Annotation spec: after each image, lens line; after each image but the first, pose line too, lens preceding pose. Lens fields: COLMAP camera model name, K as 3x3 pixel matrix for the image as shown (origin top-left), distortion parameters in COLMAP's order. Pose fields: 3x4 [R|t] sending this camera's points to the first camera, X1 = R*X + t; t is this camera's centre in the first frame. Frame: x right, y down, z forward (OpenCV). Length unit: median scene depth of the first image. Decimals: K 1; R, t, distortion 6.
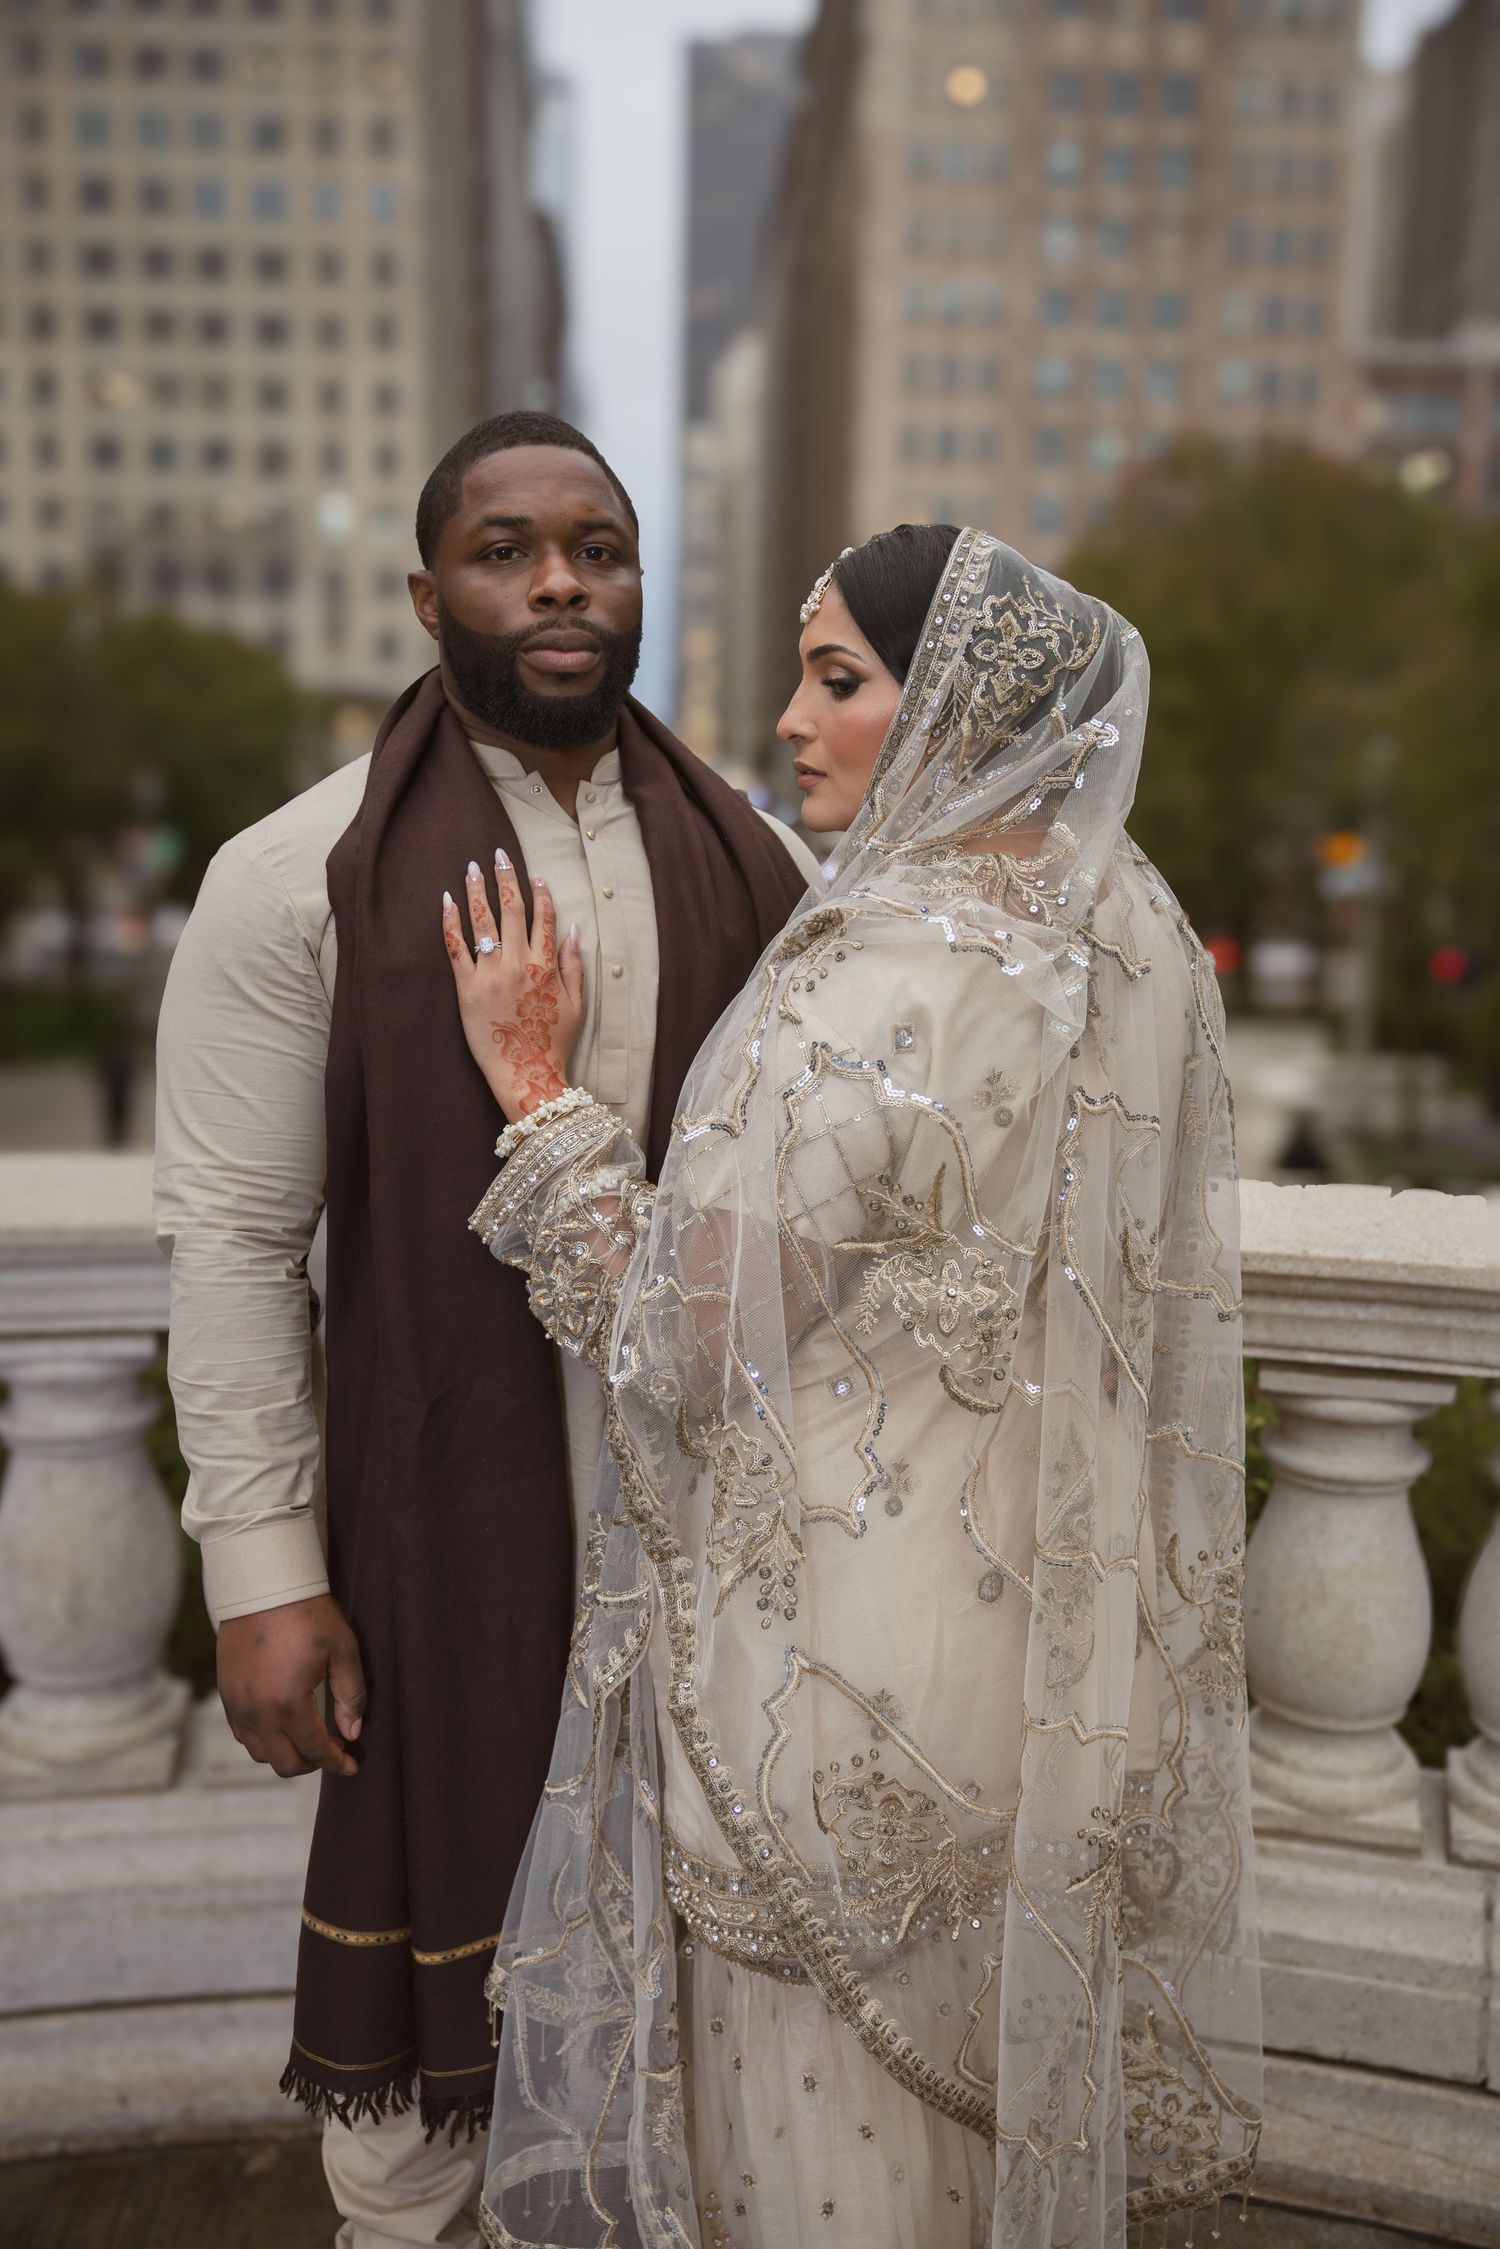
lens RADIAL K [[1892.2, 0, 736.0], [0, 1892.2, 1135.6], [0, 0, 1]] dist [-0.017468, 0.033705]
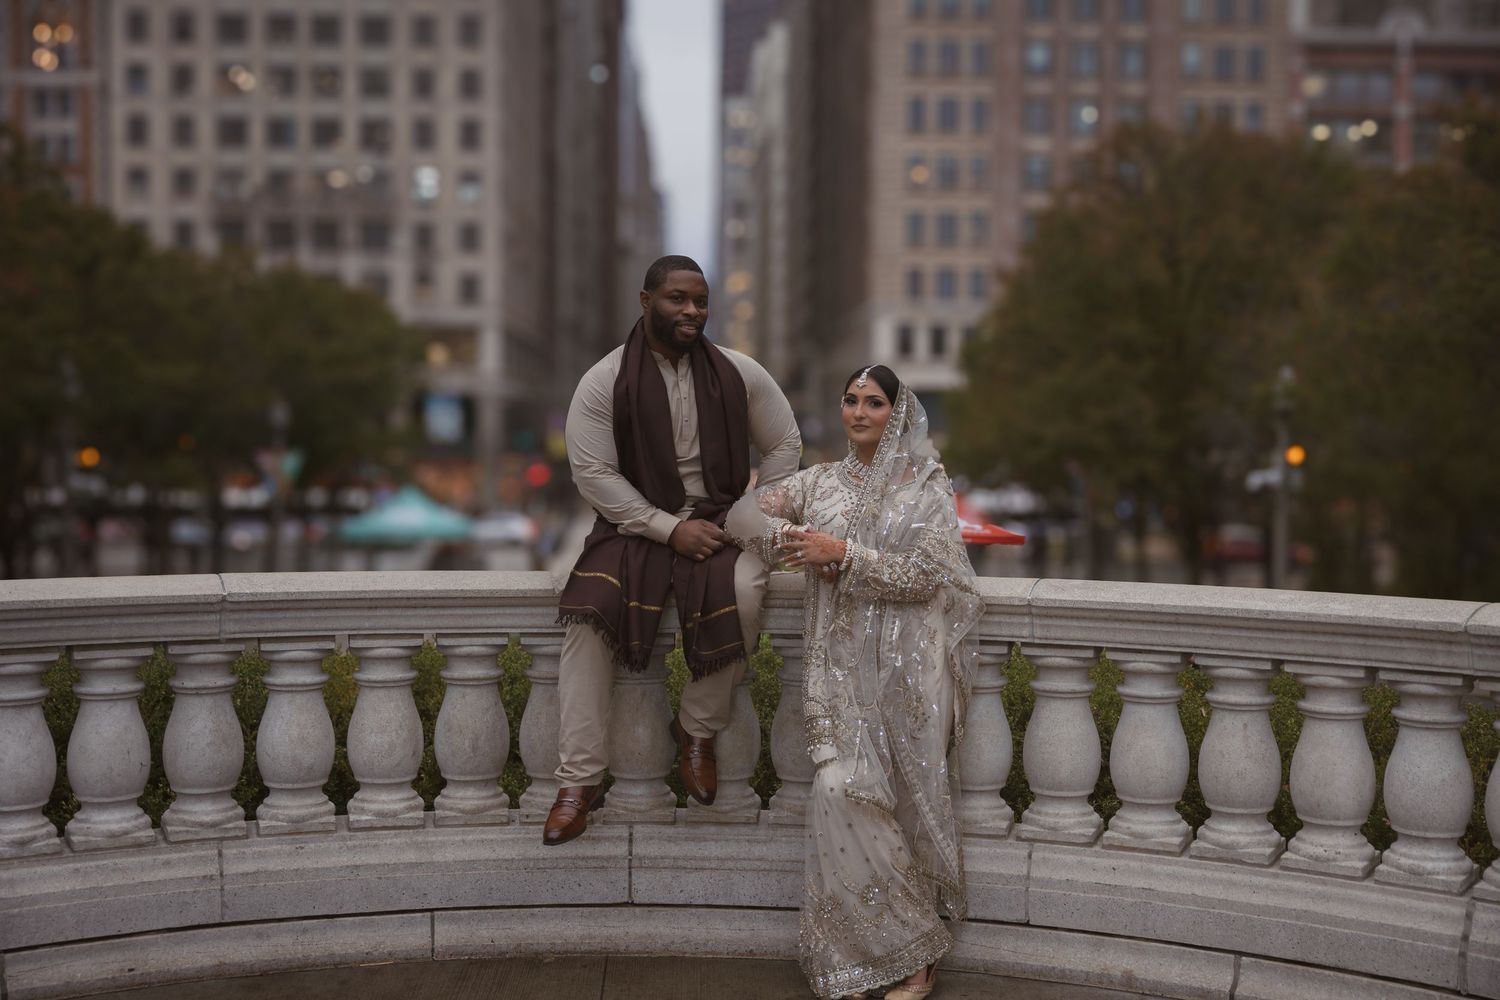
lens RADIAL K [[1712.8, 0, 741.4], [0, 1712.8, 501.7], [0, 0, 1]] dist [0.006952, 0.000000]
pose [[0.999782, -0.009681, -0.018515, 0.043420], [0.007278, 0.992044, -0.125677, 0.173351], [0.019584, 0.125515, 0.991898, -1.056343]]
